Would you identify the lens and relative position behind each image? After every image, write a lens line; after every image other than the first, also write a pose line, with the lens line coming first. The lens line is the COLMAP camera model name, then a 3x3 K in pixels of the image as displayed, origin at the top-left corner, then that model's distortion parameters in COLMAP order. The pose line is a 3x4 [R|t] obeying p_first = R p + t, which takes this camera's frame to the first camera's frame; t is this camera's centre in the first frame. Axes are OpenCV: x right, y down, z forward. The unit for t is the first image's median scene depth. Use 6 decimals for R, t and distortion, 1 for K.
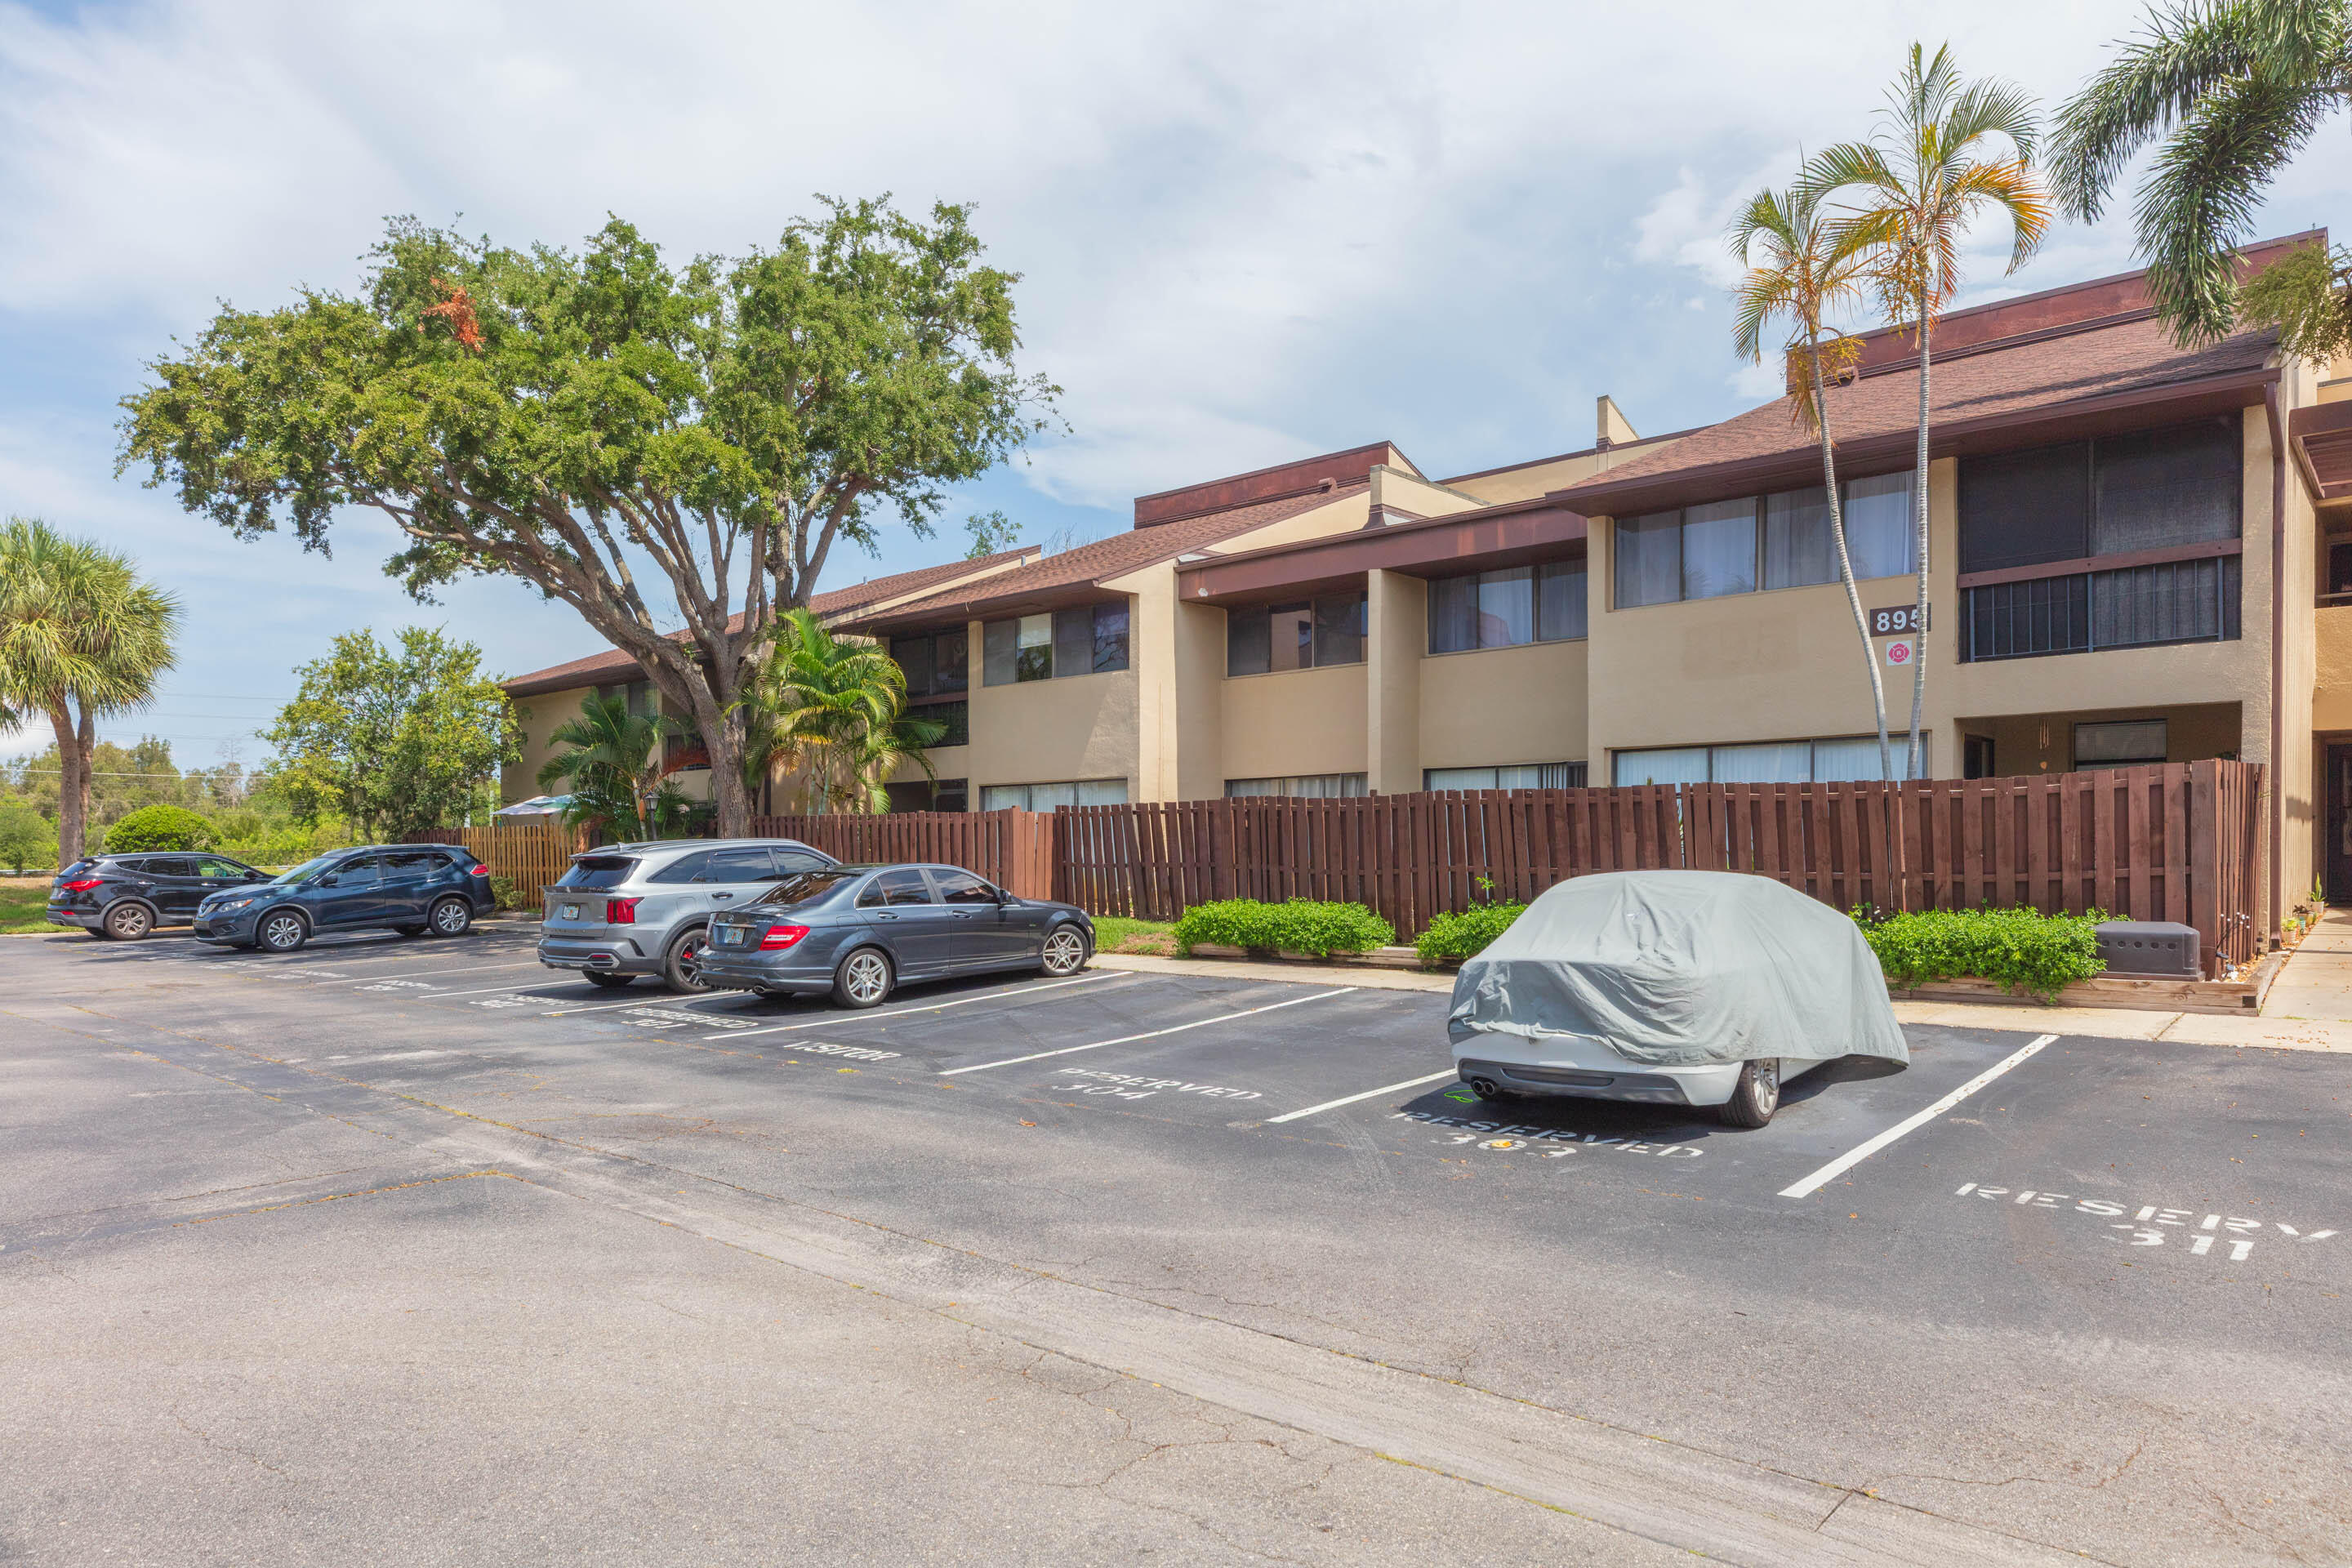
lens RADIAL K [[1428.7, 0, 1176.0], [0, 1428.7, 784.0], [0, 0, 1]] dist [0.001856, 0.000816]
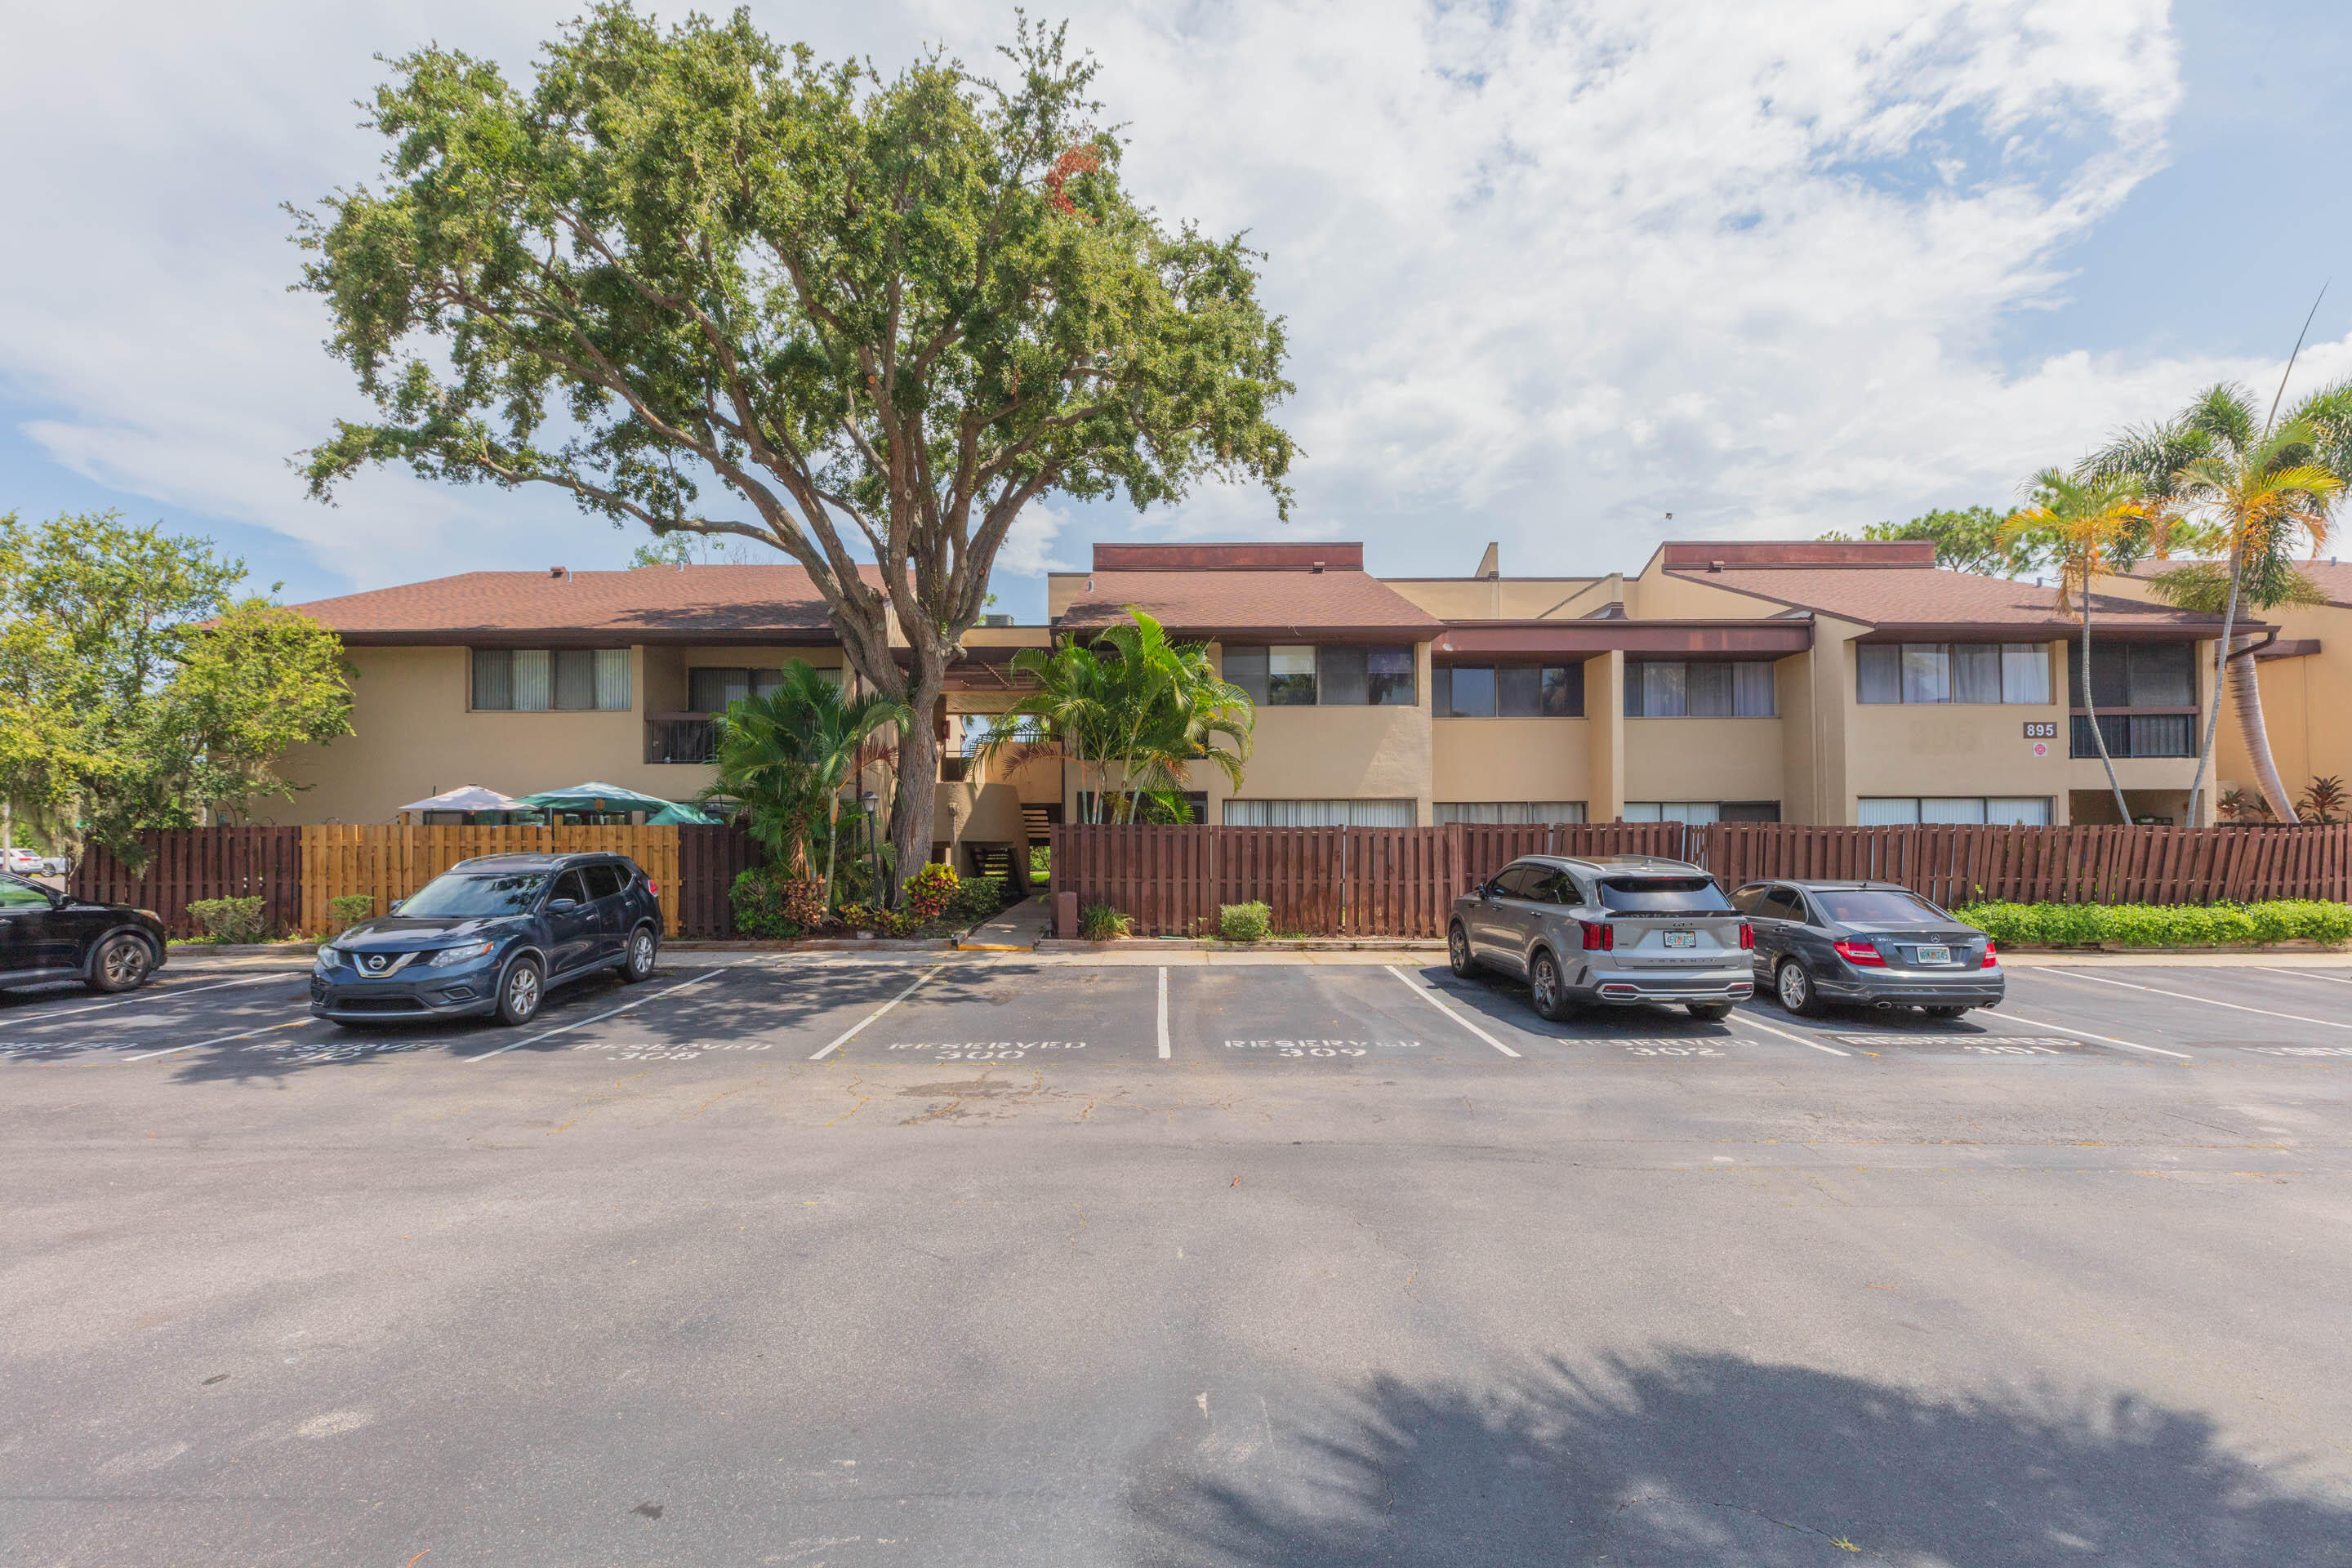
lens RADIAL K [[1069.2, 0, 1171.3], [0, 1069.2, 798.7], [0, 0, 1]] dist [0.002448, 0.000270]
pose [[0.751906, 0.044526, 0.657765, -0.989741], [-0.035160, 0.999005, -0.027433, 0.033633], [-0.658332, -0.002500, 0.752723, 0.651409]]
